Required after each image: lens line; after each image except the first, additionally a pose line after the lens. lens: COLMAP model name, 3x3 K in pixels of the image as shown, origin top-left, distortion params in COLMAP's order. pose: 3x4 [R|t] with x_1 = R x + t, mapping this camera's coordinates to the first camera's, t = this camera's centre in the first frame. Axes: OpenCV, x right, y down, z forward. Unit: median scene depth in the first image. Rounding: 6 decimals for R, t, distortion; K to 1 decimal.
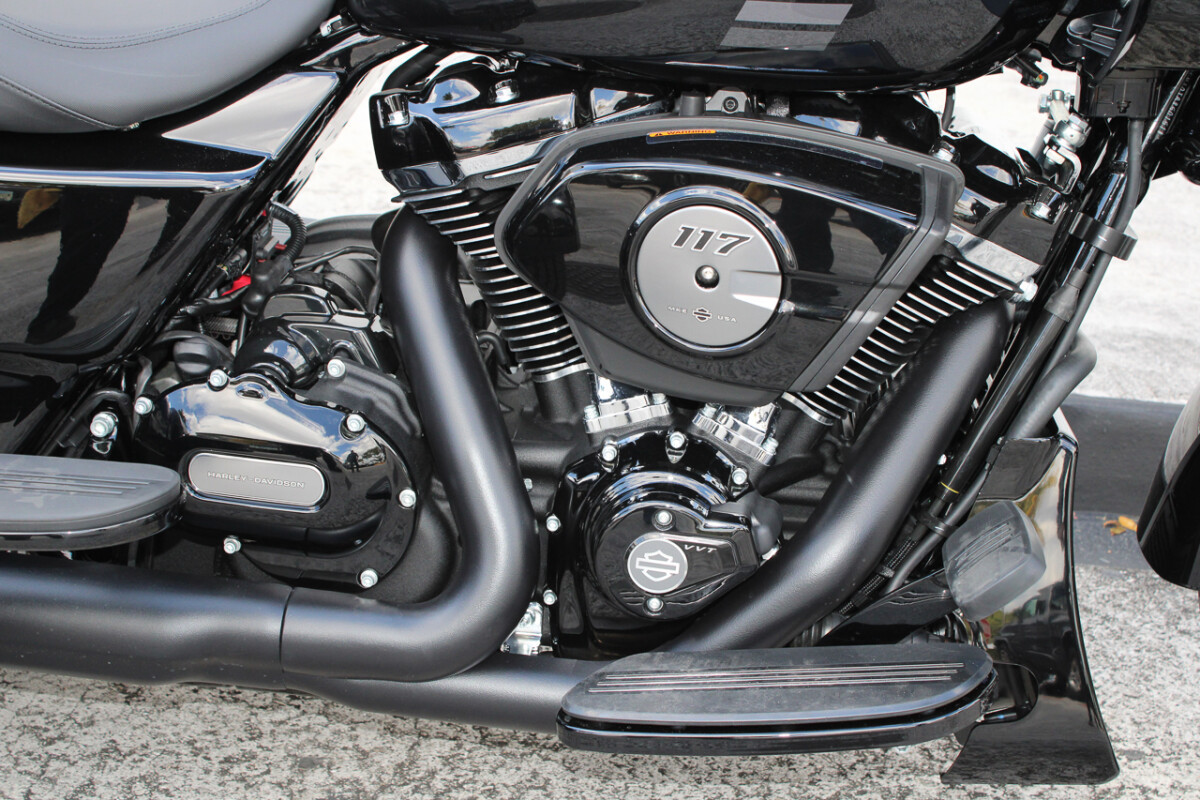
lens RADIAL K [[1851.9, 0, 600.0], [0, 1851.9, 400.0], [0, 0, 1]] dist [0.033365, 0.094866]
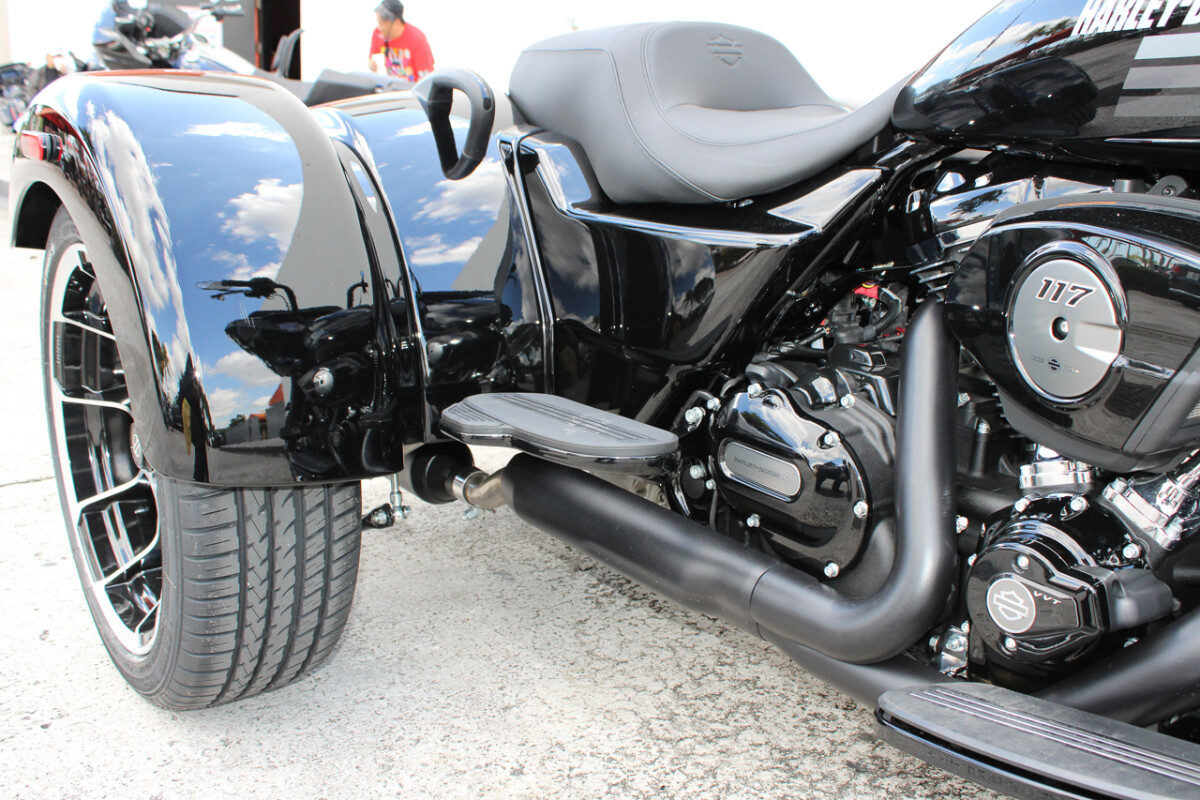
lens RADIAL K [[1181.5, 0, 600.0], [0, 1181.5, 400.0], [0, 0, 1]] dist [-0.070722, 0.022981]
pose [[0.702191, 0.141197, -0.697847, 0.318717], [-0.230749, 0.972367, -0.035444, 0.052663], [0.673559, 0.185916, 0.715369, 0.333365]]
